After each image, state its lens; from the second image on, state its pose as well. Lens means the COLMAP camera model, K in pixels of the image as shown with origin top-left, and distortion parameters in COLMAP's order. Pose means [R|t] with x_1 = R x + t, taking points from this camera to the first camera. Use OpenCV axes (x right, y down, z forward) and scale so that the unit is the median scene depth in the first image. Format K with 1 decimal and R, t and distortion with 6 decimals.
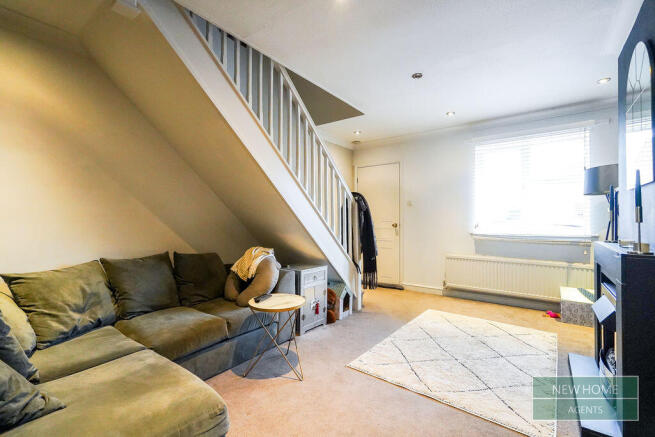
lens RADIAL K [[302.3, 0, 326.5], [0, 302.3, 212.5], [0, 0, 1]] dist [0.000782, 0.000729]
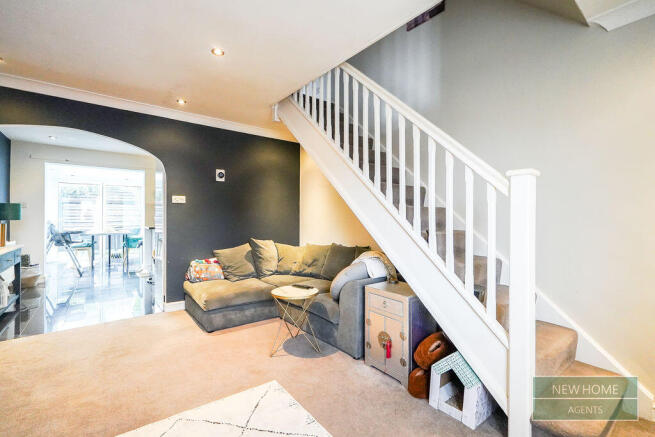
lens RADIAL K [[294.0, 0, 328.0], [0, 294.0, 215.5], [0, 0, 1]] dist [0.001780, 0.000745]
pose [[-0.256847, -0.005388, -0.966437, 0.597934], [0.016714, 0.999810, -0.010016, 0.006059], [0.966307, -0.018726, -0.256708, 0.928195]]
